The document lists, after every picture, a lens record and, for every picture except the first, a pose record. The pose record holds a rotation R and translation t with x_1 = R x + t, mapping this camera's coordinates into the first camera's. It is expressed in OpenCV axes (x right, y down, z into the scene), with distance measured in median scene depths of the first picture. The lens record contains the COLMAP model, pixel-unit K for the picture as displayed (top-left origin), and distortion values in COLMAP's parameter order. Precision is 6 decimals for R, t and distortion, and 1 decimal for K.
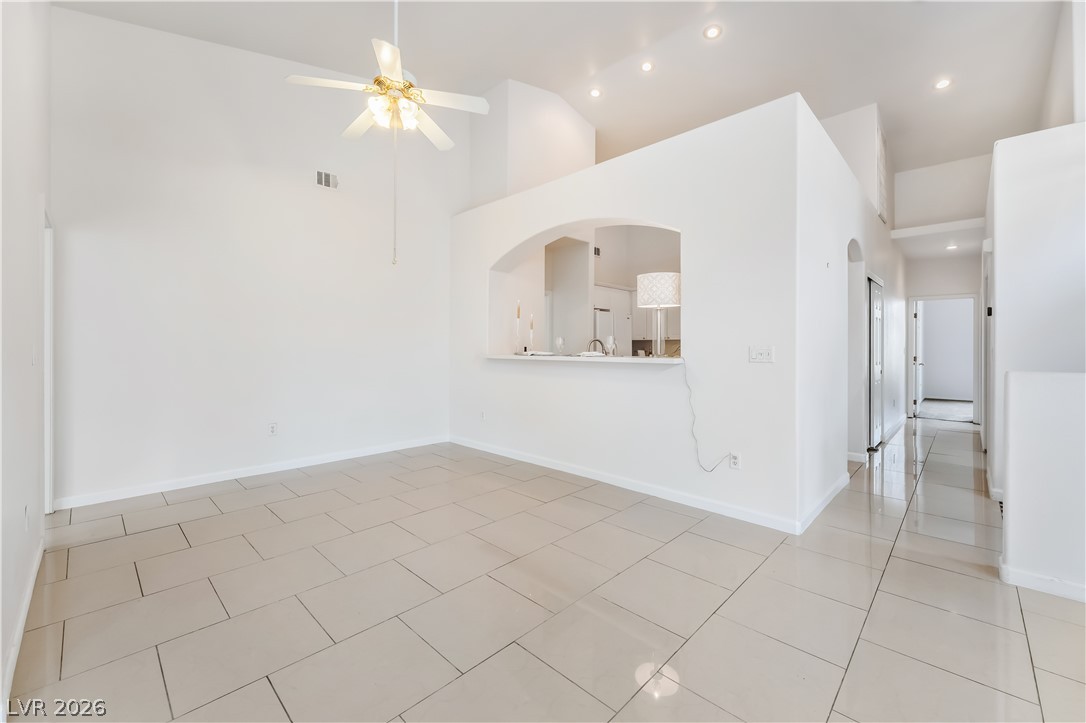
lens RADIAL K [[445.7, 0, 548.7], [0, 445.7, 340.5], [0, 0, 1]] dist [0.000568, -0.000009]
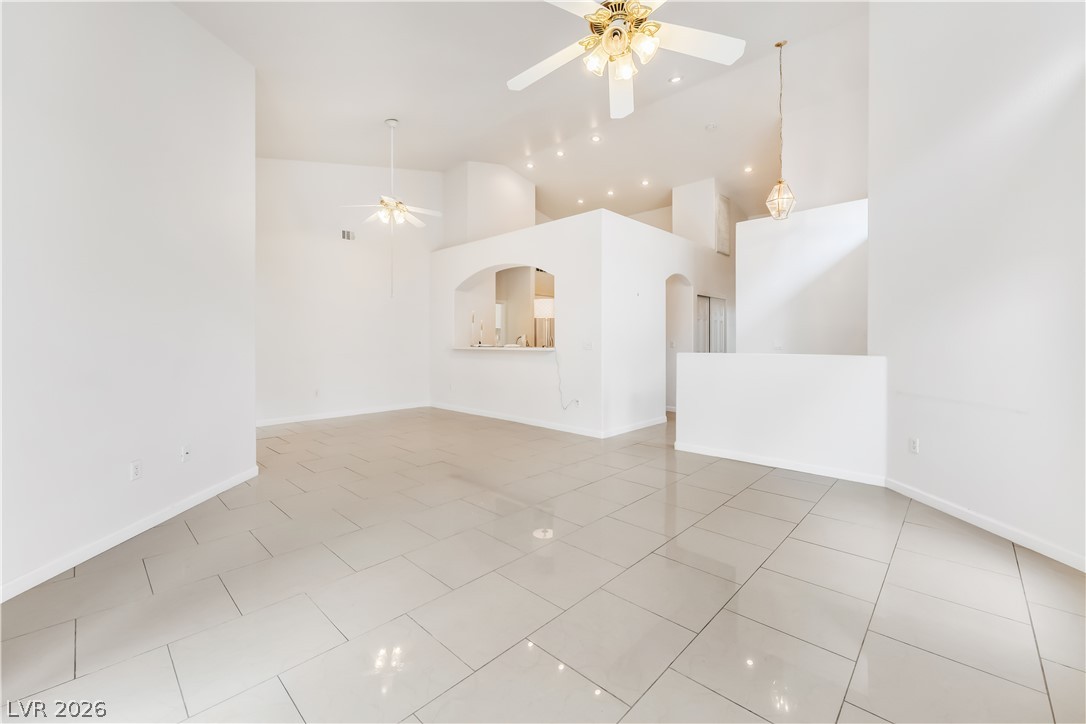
lens RADIAL K [[445.7, 0, 548.7], [0, 445.7, 341.0], [0, 0, 1]] dist [0.000568, -0.000009]
pose [[0.999979, -0.001940, 0.006193, 0.193204], [0.001850, 0.999892, 0.014563, -0.009125], [-0.006220, -0.014552, 0.999875, -0.564736]]
